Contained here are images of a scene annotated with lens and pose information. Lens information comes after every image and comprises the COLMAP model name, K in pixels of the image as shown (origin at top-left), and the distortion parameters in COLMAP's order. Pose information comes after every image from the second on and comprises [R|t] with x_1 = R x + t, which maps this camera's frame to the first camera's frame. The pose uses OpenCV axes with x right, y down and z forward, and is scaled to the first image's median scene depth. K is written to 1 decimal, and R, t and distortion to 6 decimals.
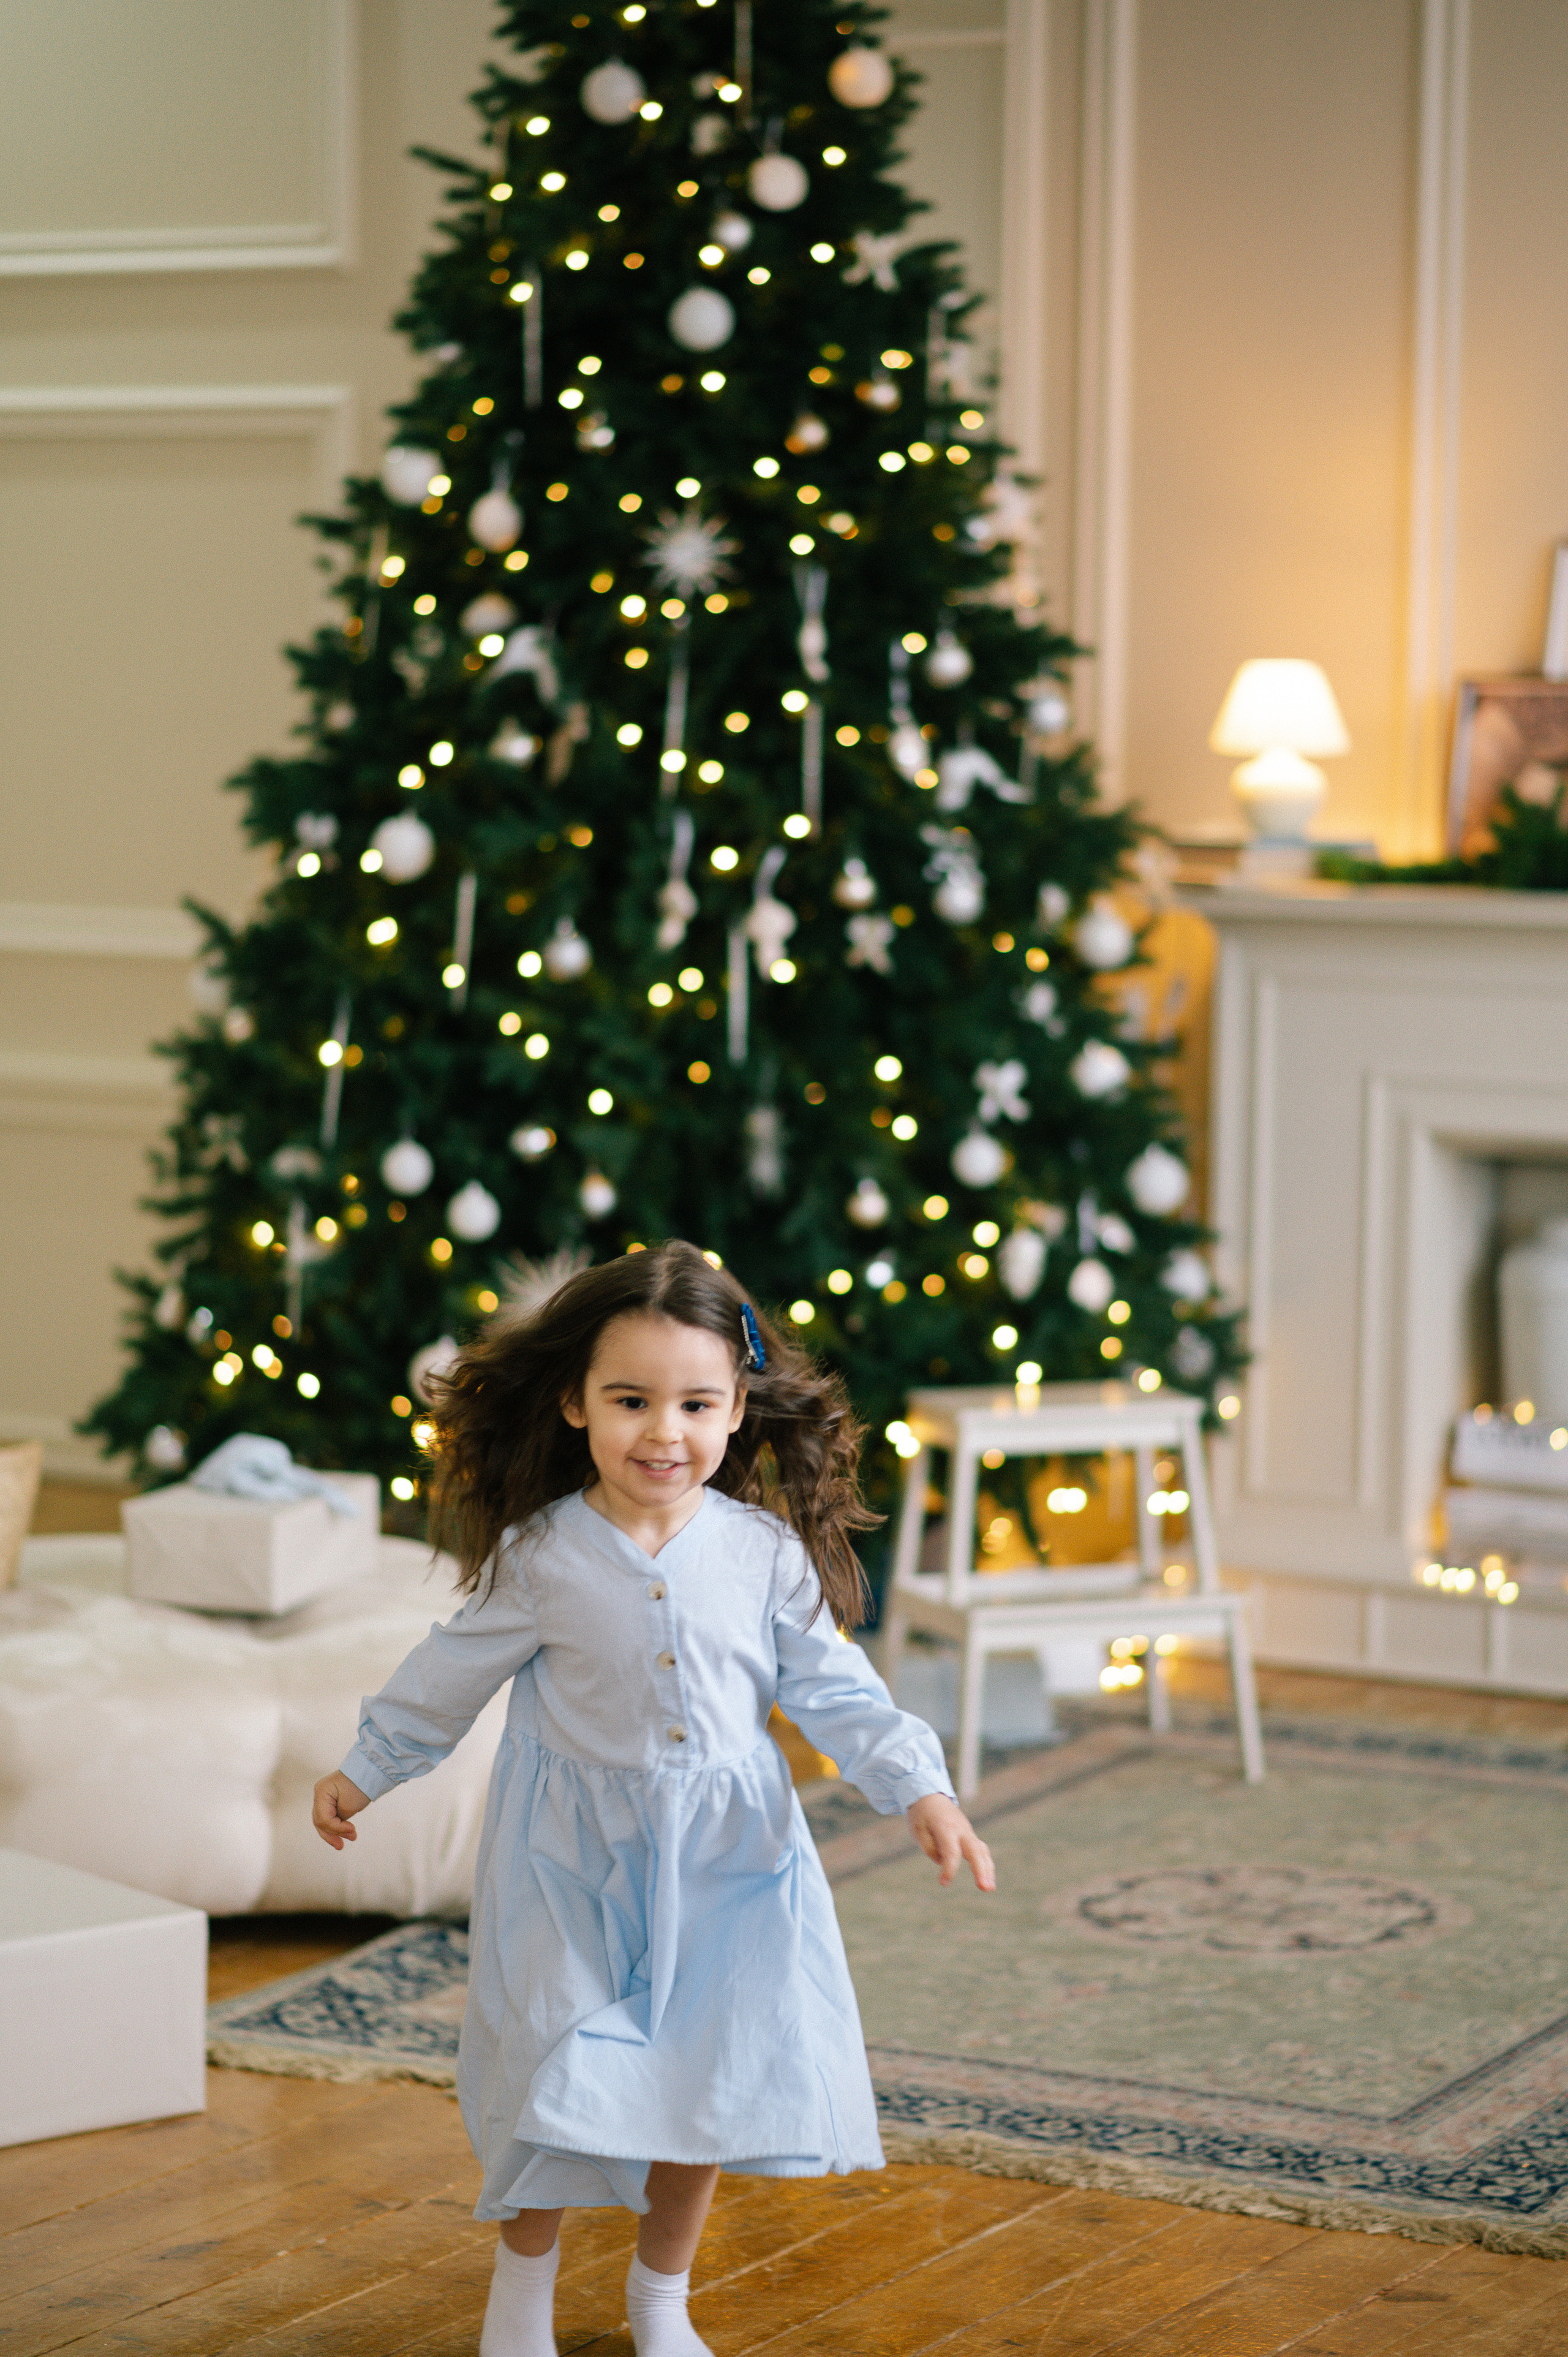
lens RADIAL K [[5610.0, 0, 824.6], [0, 5610.0, 1175.9], [0, 0, 1]] dist [0.008565, 0.777848]
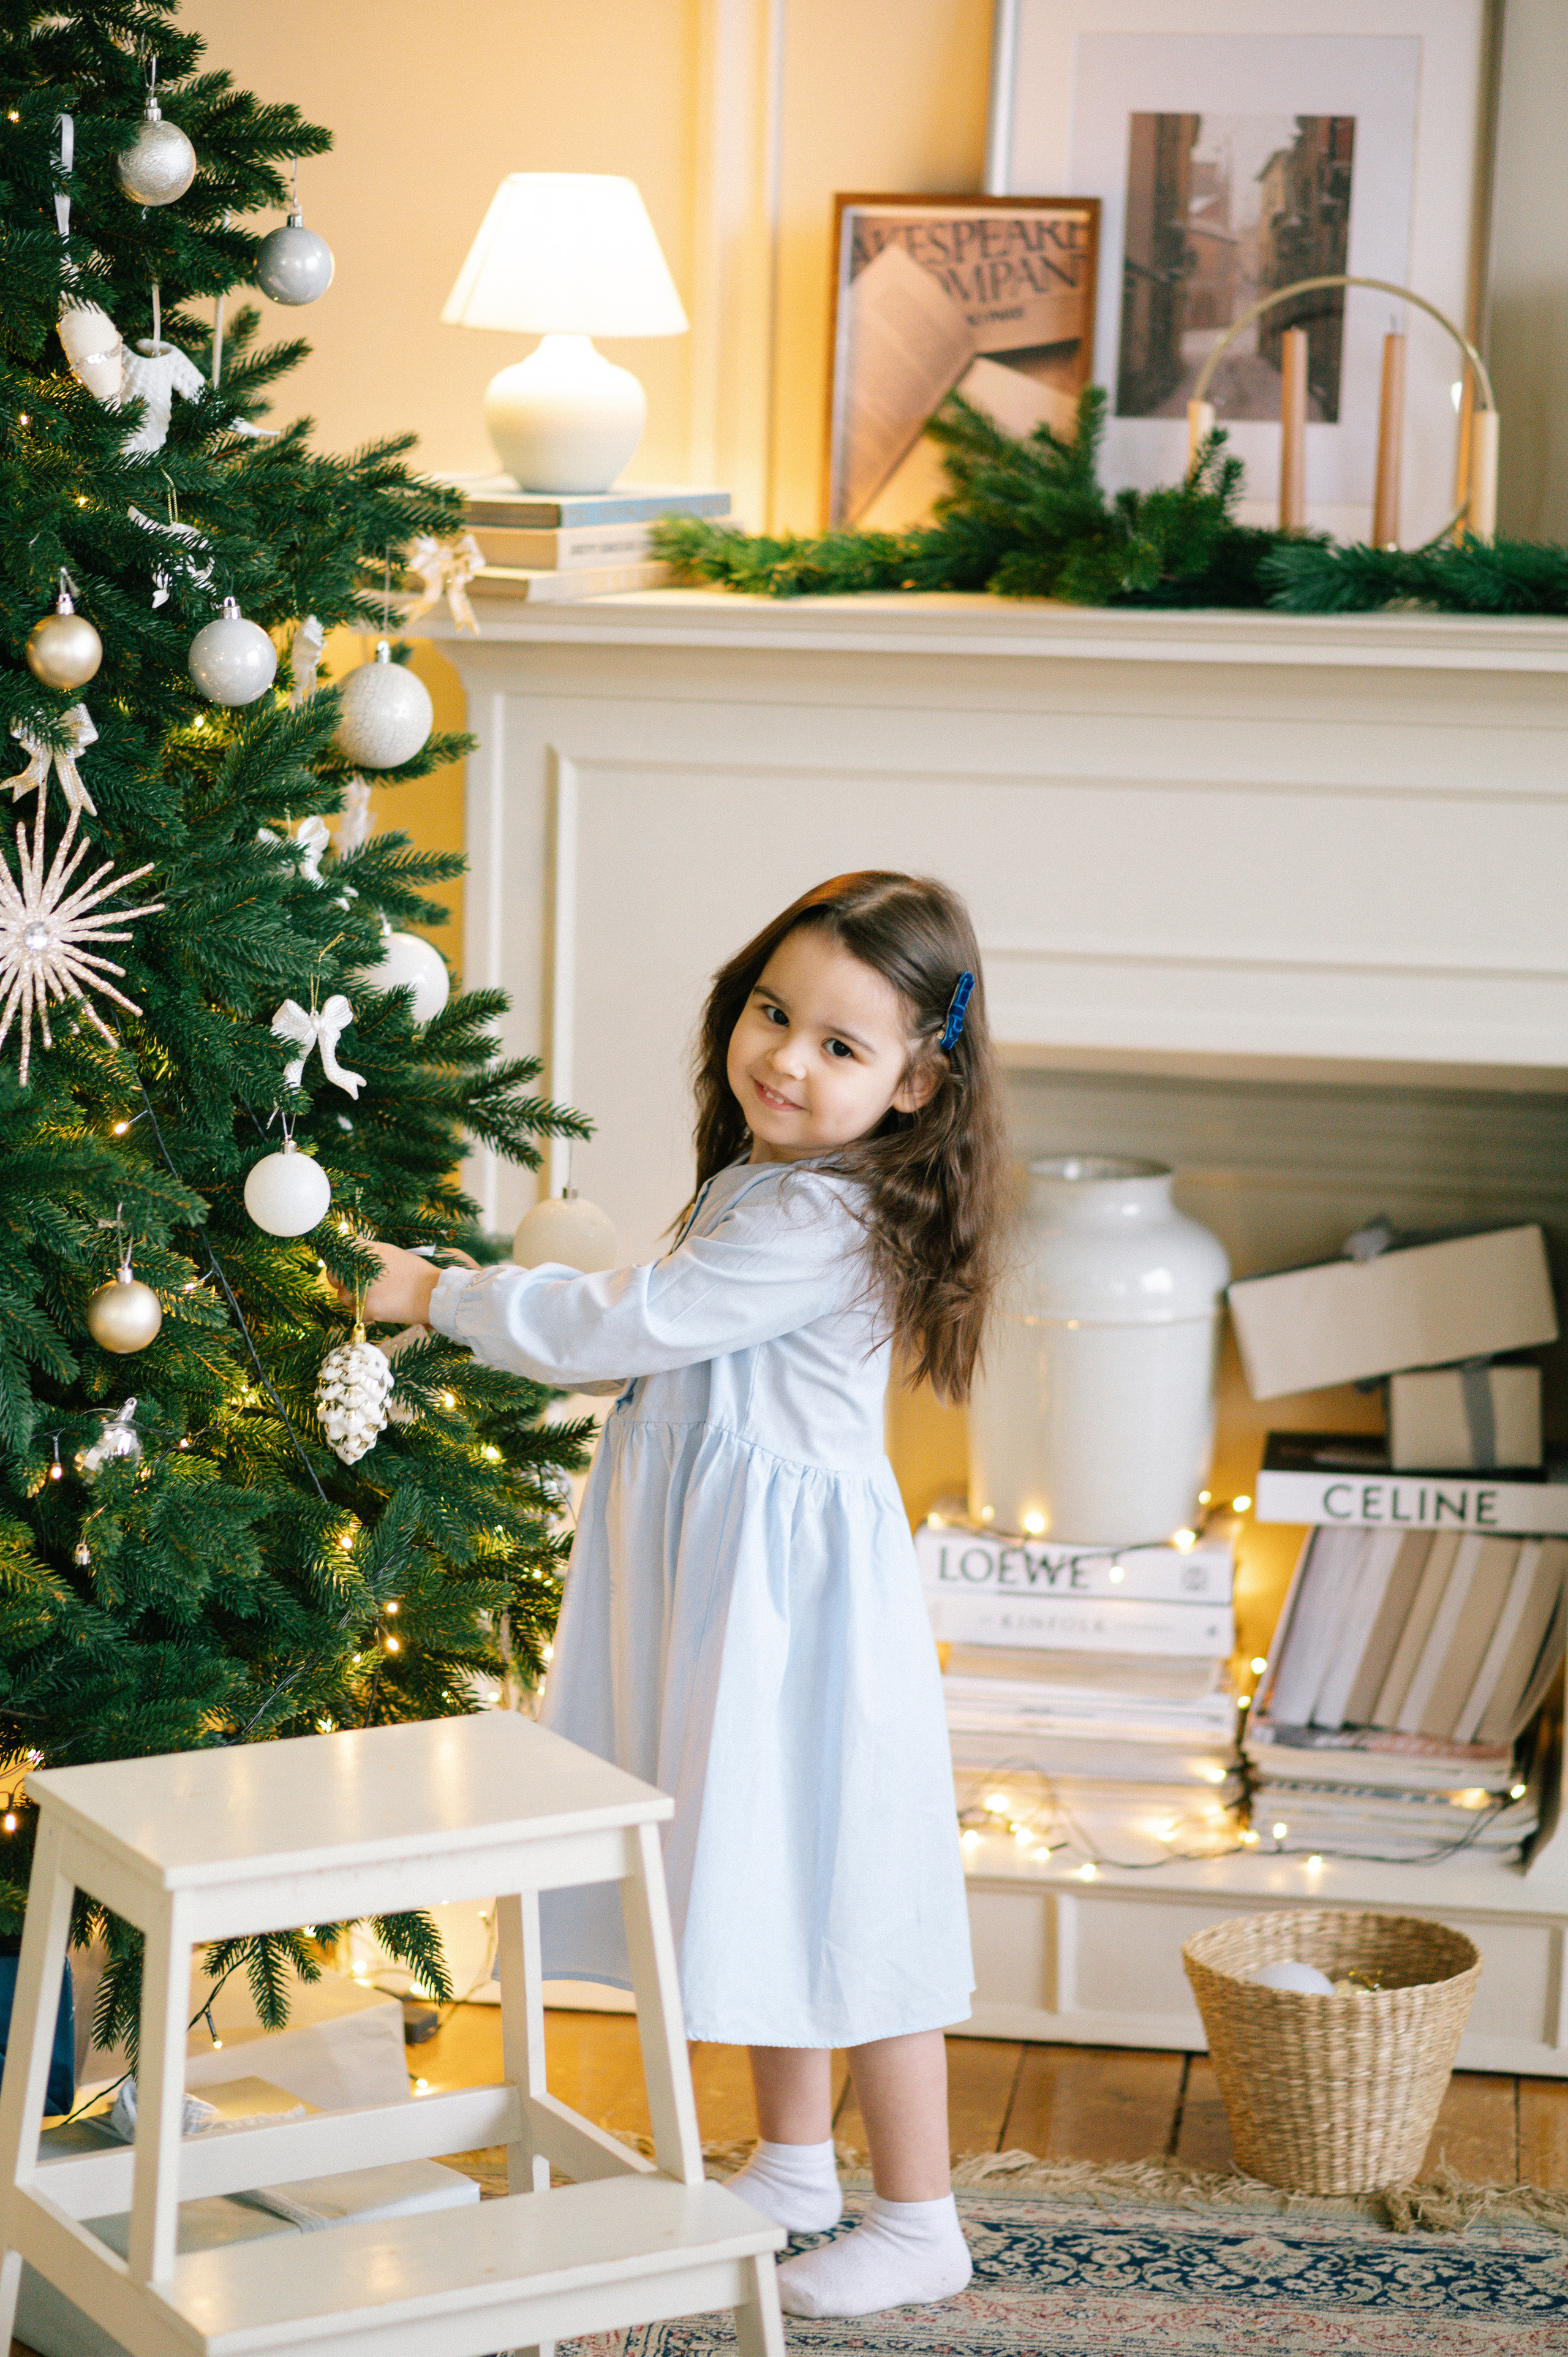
lens RADIAL K [[5643.2, 0, 777.4], [0, 5643.2, 1217.8], [0, 0, 1]] dist [0.026299, 0.911193]
pose [[0.918233, -0.061320, 0.391264, -0.126133], [0.022950, 0.994519, 0.102004, -0.049957], [-0.395375, -0.084684, 0.914608, 0.530332]]
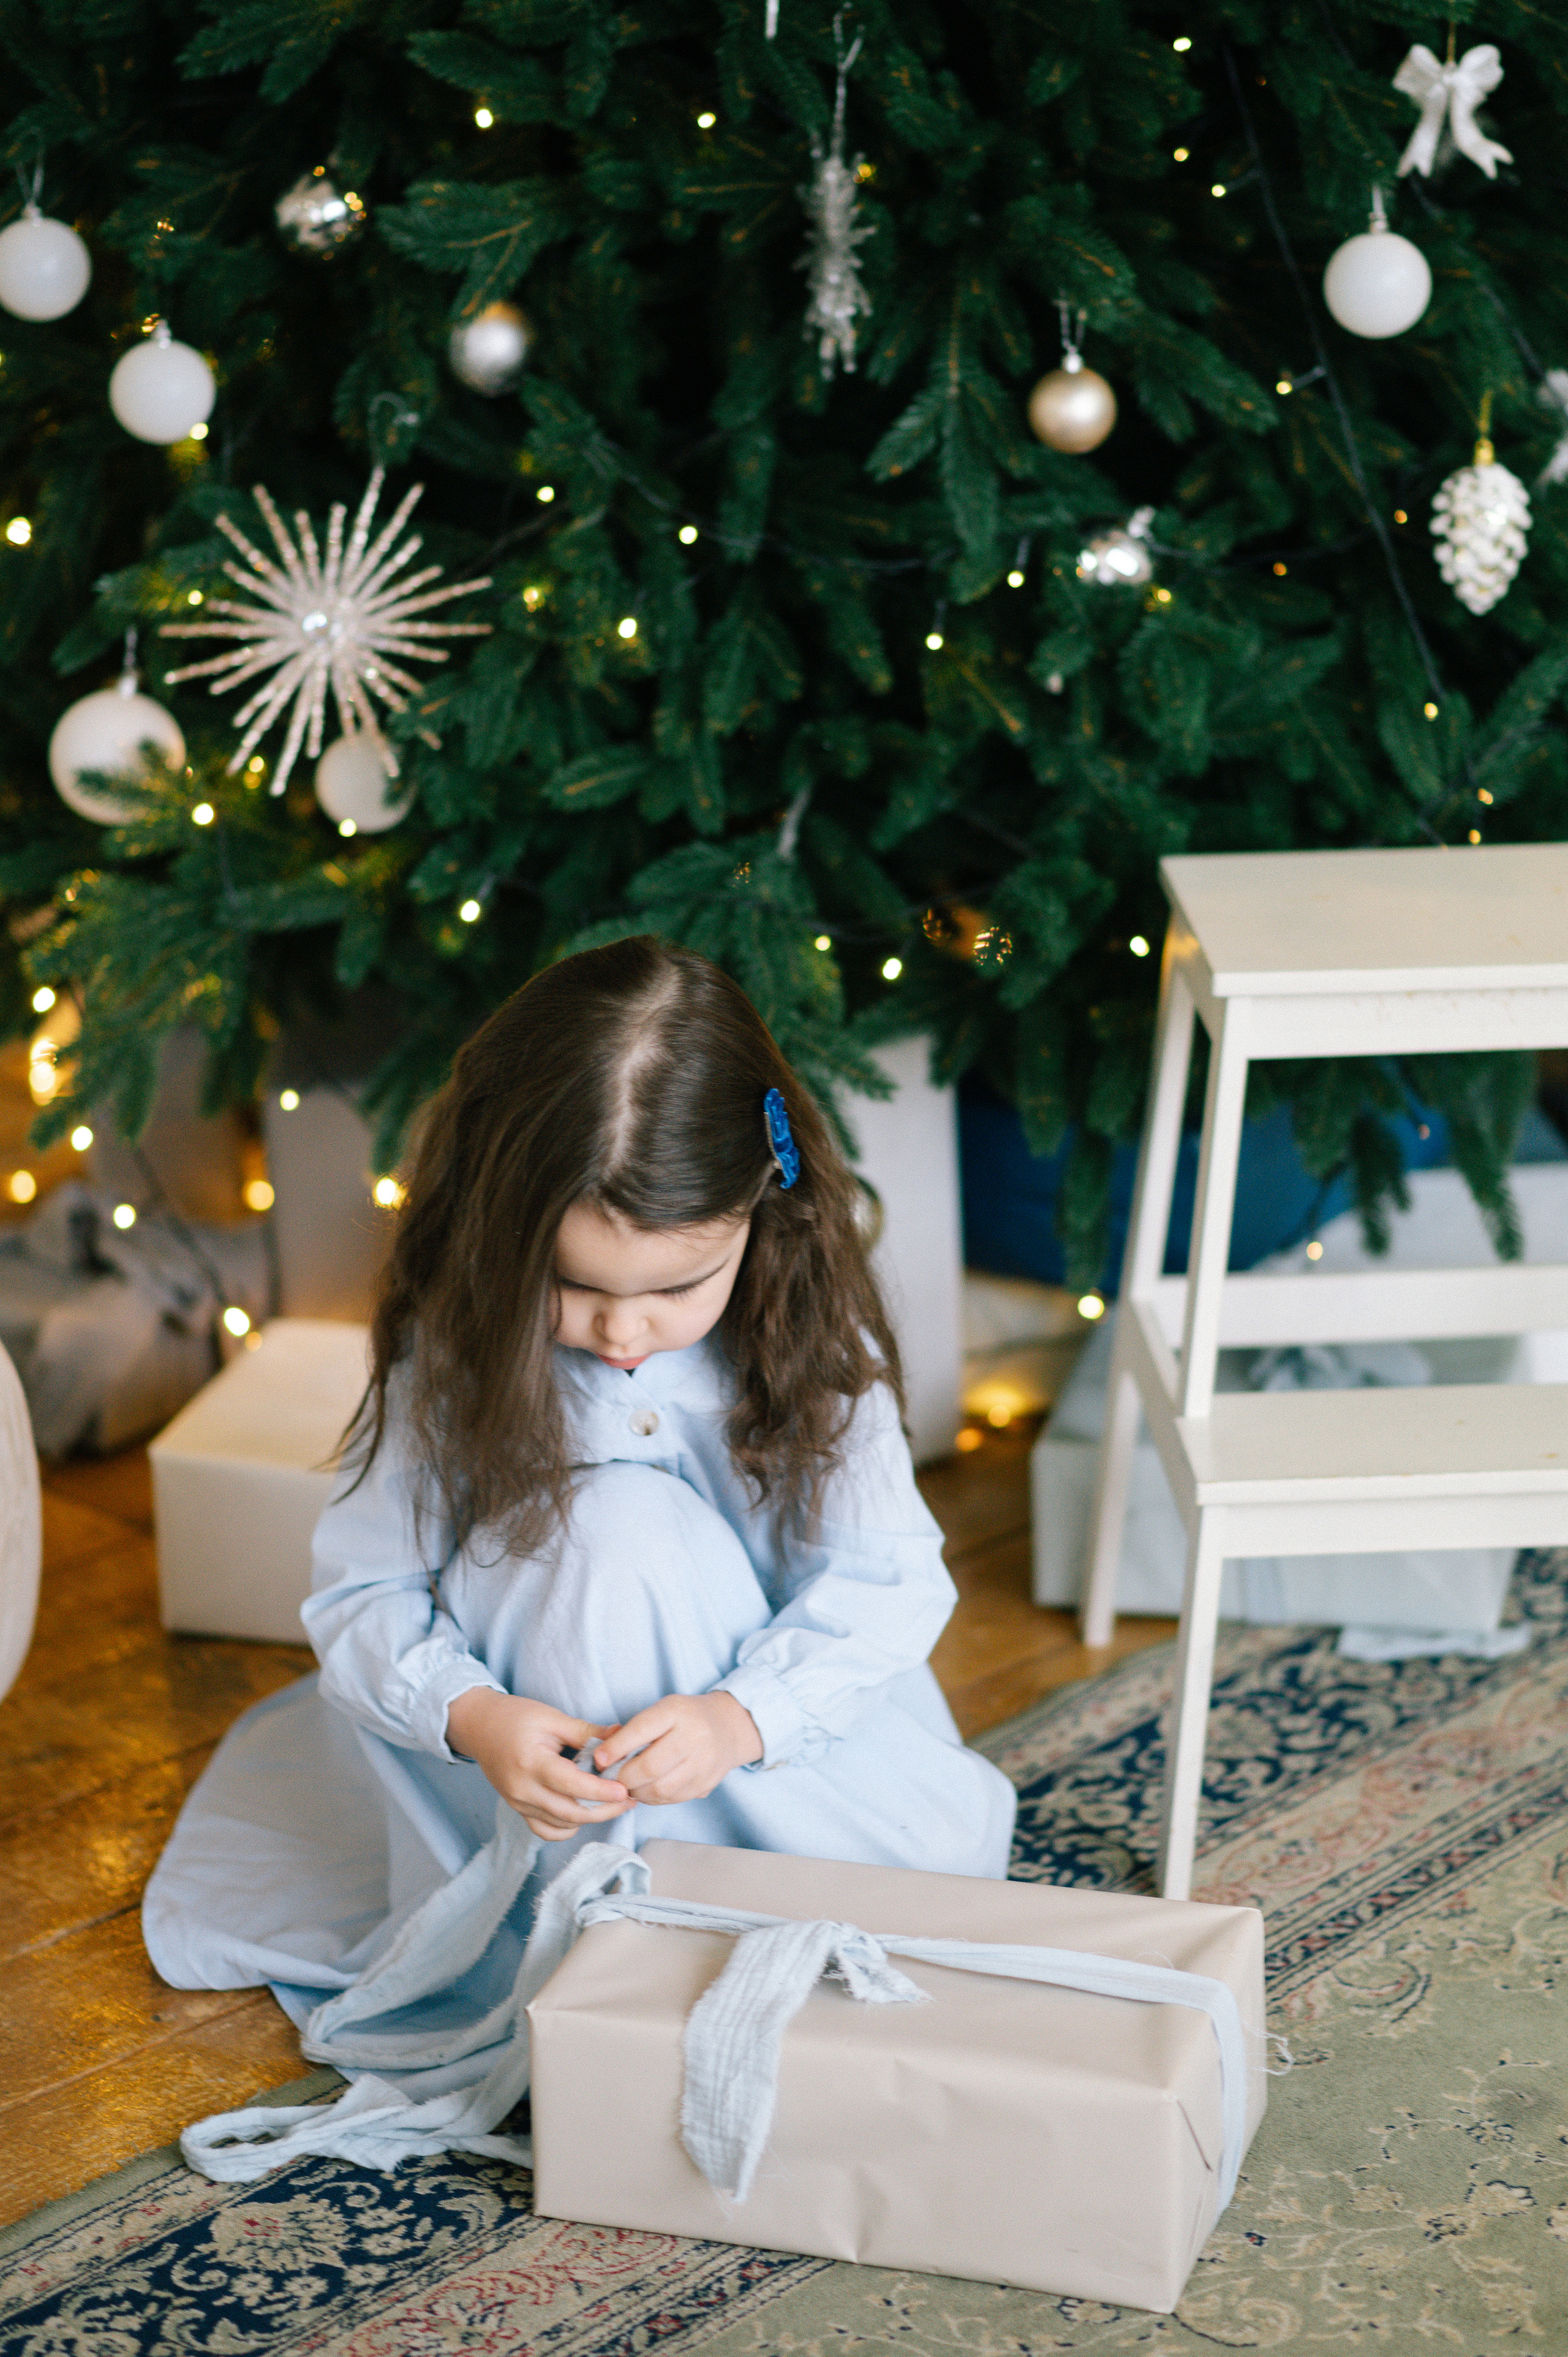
lens RADIAL K [[5743.2, 0, 811.9], [0, 5743.2, 1210.8], [0, 0, 1]] dist [0.035382, 1.141554]
pose [[0.972338, 0.068723, -0.223240, 0.085559], [-0.010418, 0.967547, 0.252476, -0.042987], [0.233346, -0.243167, 0.941499, 0.575987]]
